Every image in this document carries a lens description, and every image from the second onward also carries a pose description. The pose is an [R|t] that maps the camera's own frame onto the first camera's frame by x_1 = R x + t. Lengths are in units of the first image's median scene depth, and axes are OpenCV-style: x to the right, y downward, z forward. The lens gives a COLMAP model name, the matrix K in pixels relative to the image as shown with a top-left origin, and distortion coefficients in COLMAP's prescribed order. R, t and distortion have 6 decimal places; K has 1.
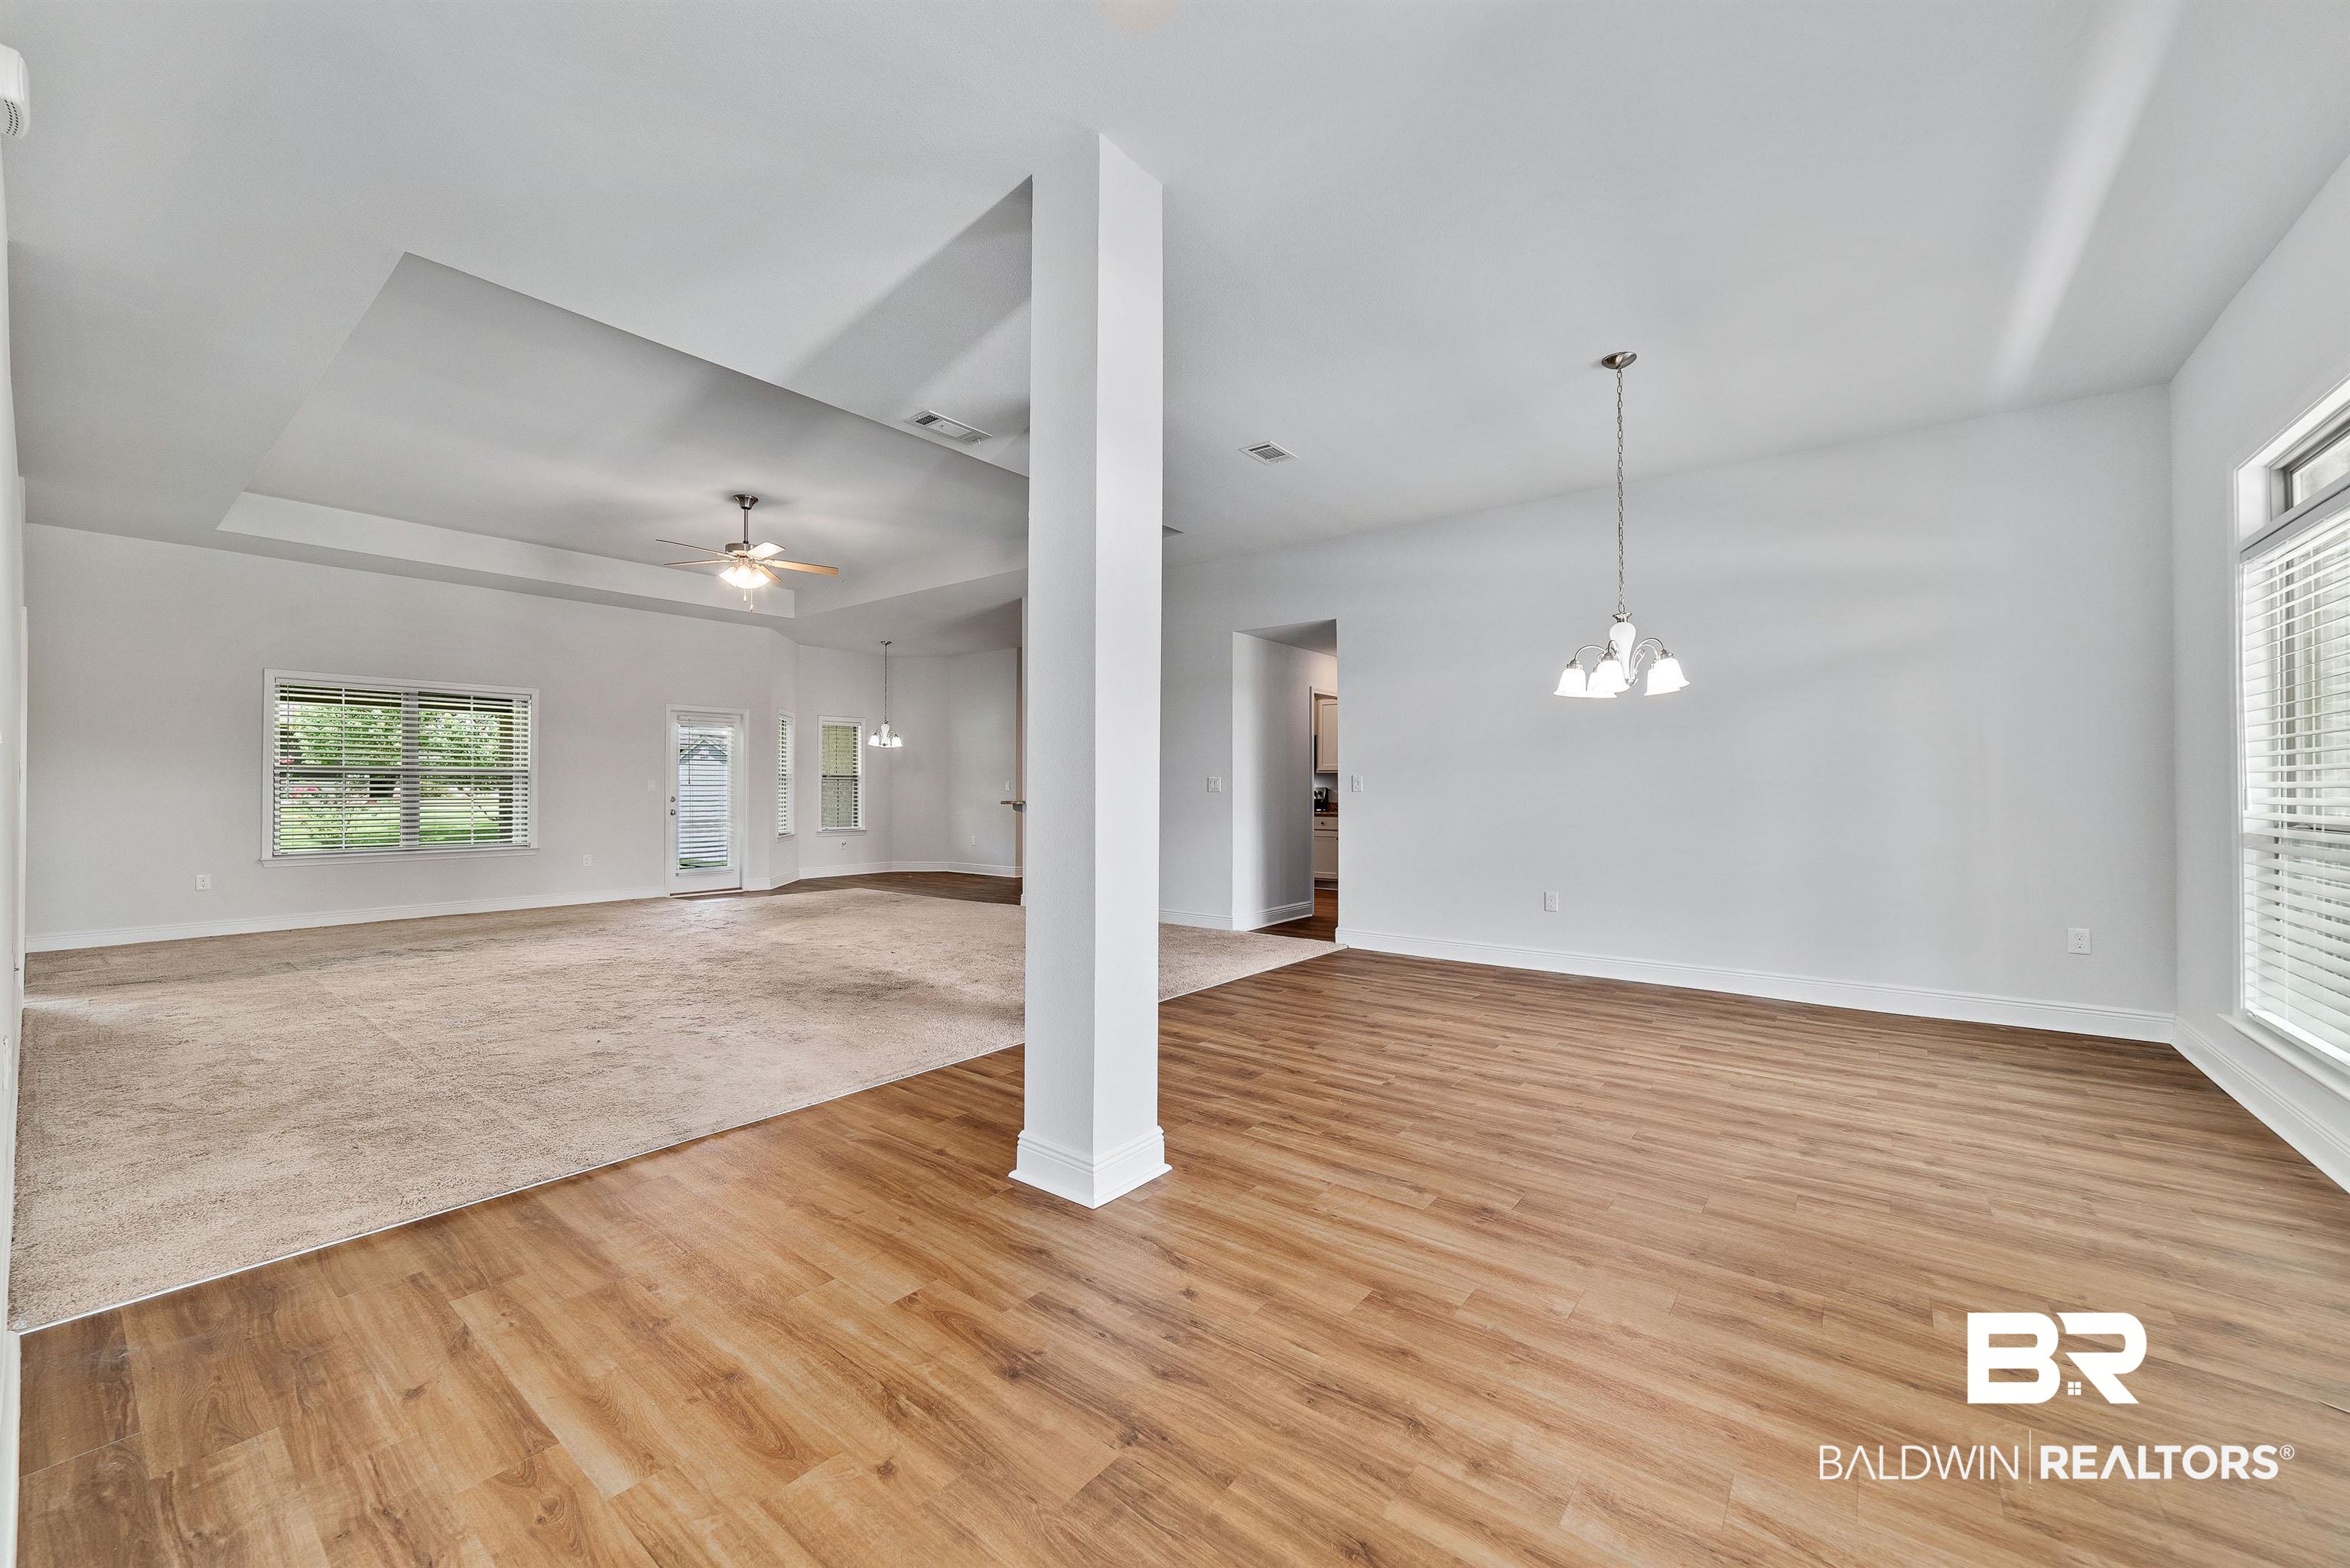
lens RADIAL K [[907.7, 0, 1166.8], [0, 907.7, 783.0], [0, 0, 1]] dist [-0.017657, 0.006753]
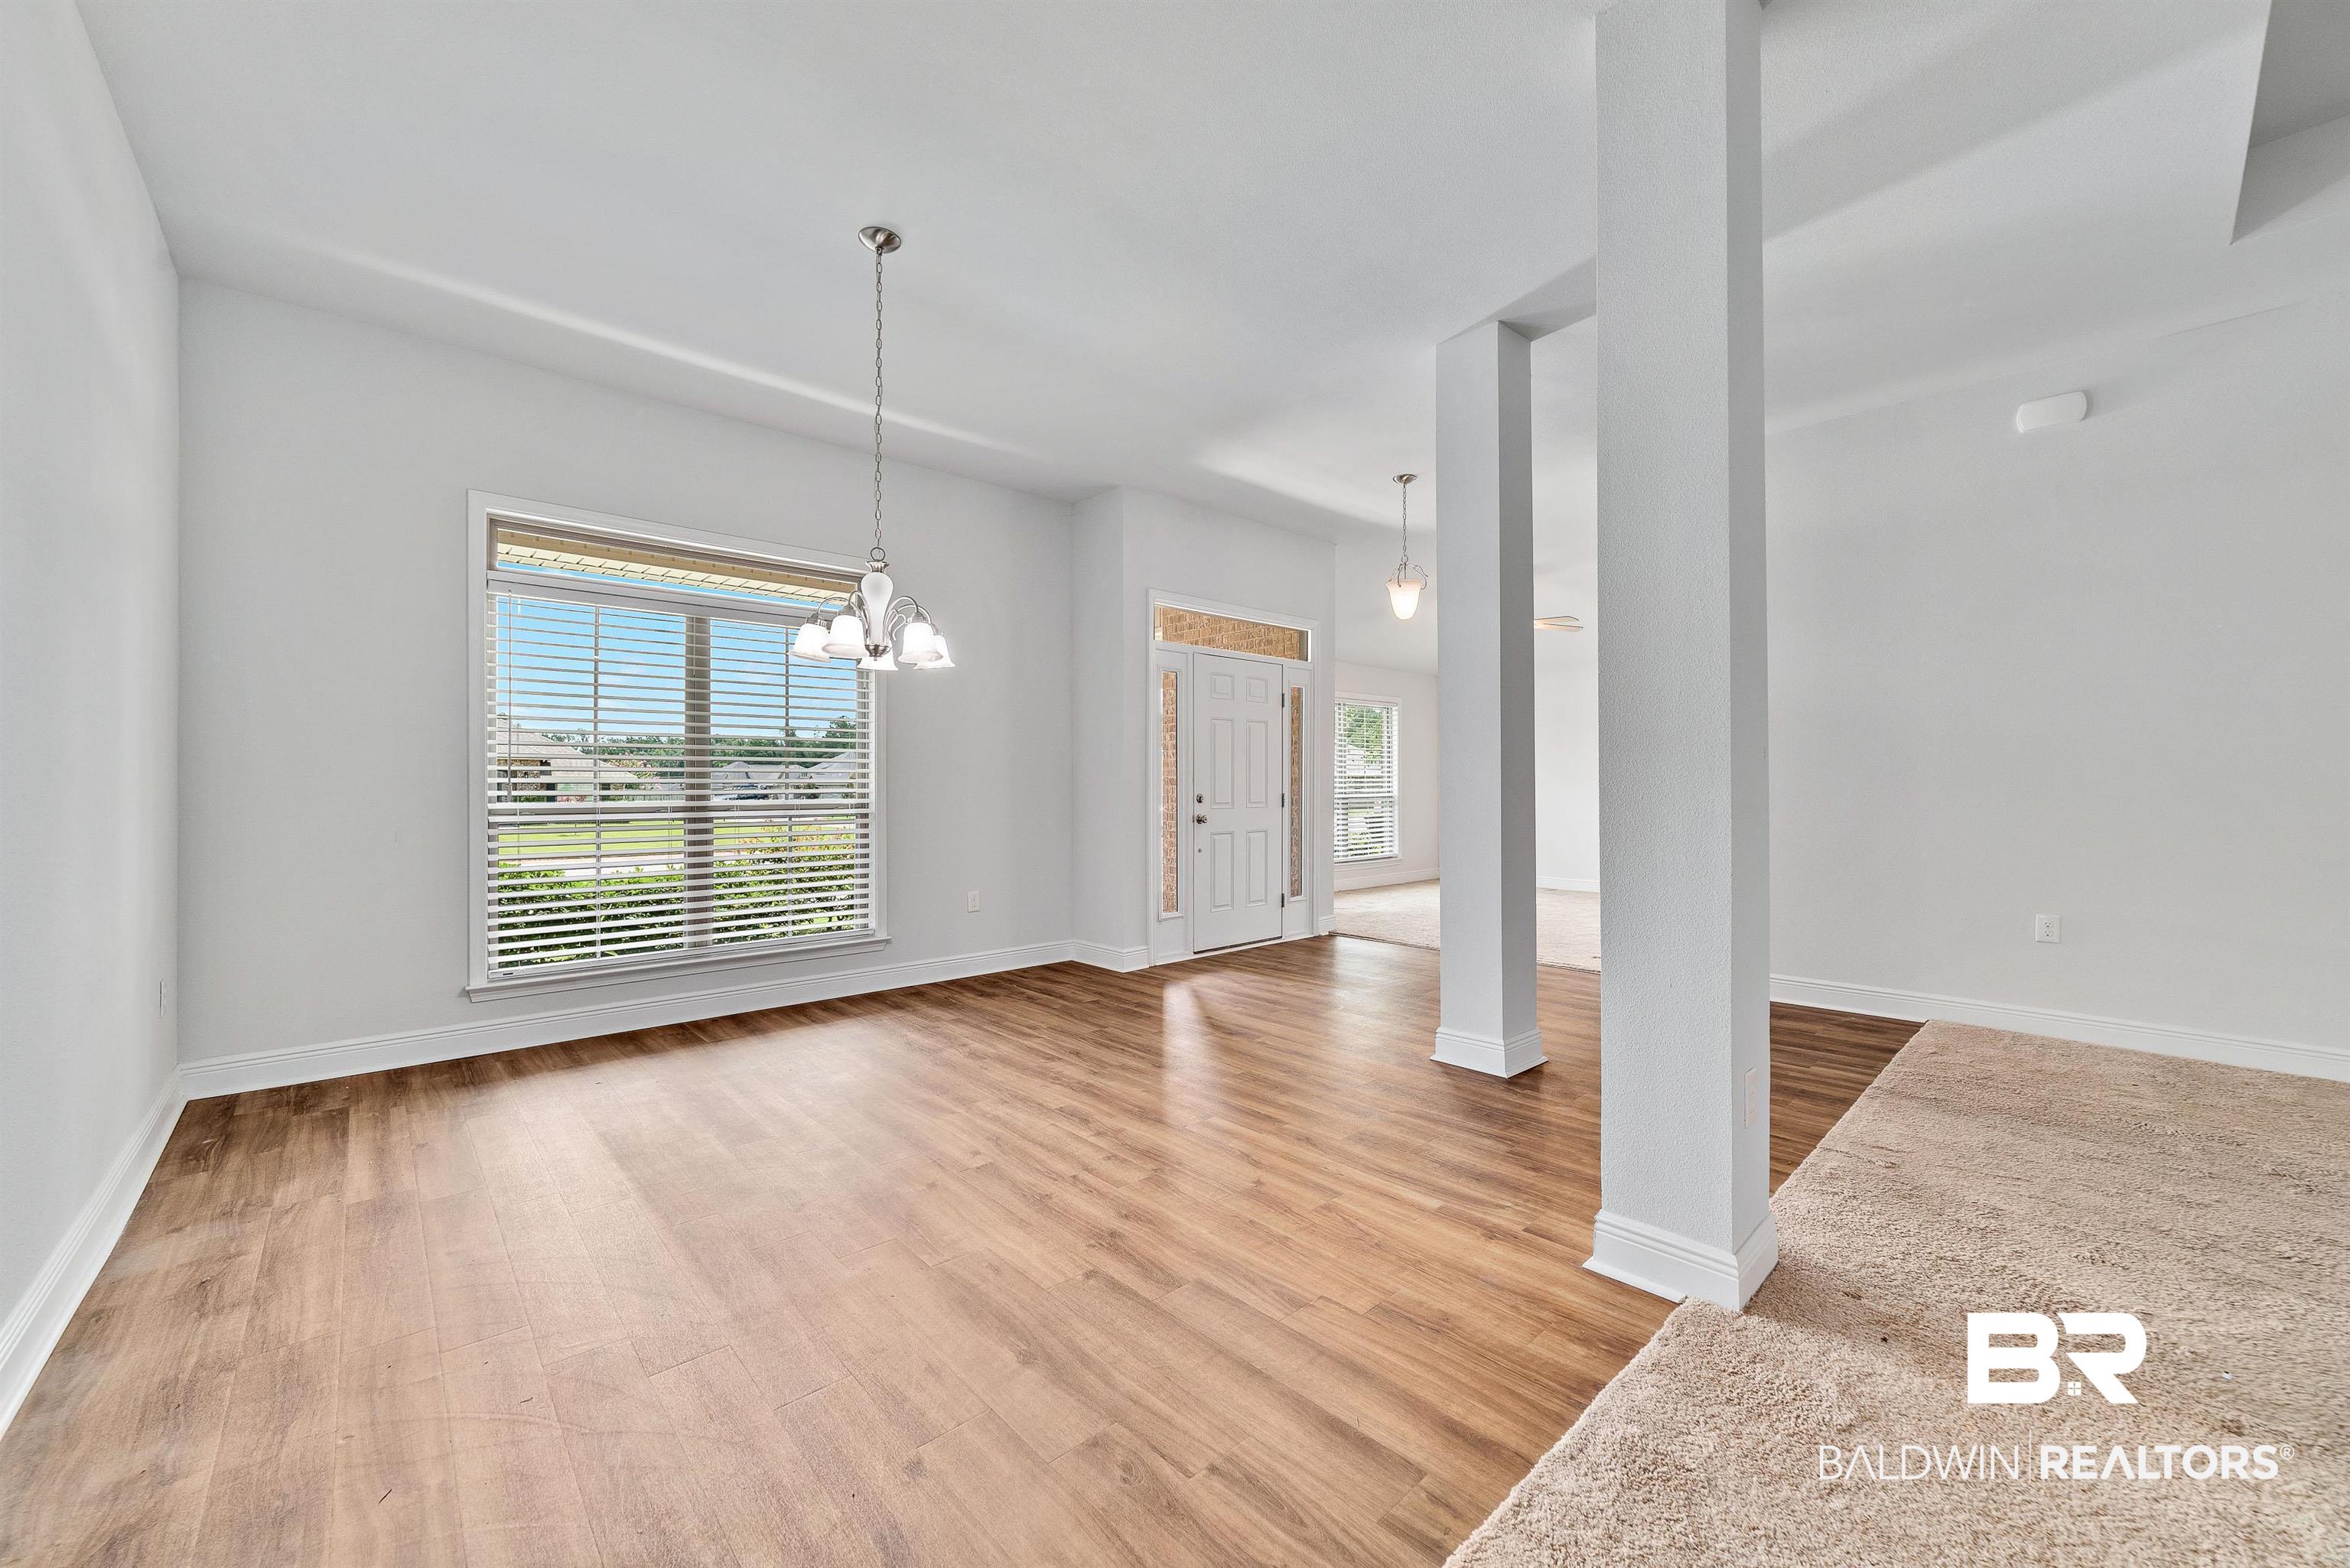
lens RADIAL K [[907.7, 0, 1187.5], [0, 907.7, 785.1], [0, 0, 1]] dist [-0.017657, 0.006753]
pose [[-0.989849, -0.000339, 0.142121, 0.121095], [-0.001149, 0.999984, -0.005616, 0.011281], [-0.142117, -0.005722, -0.989833, 1.683337]]
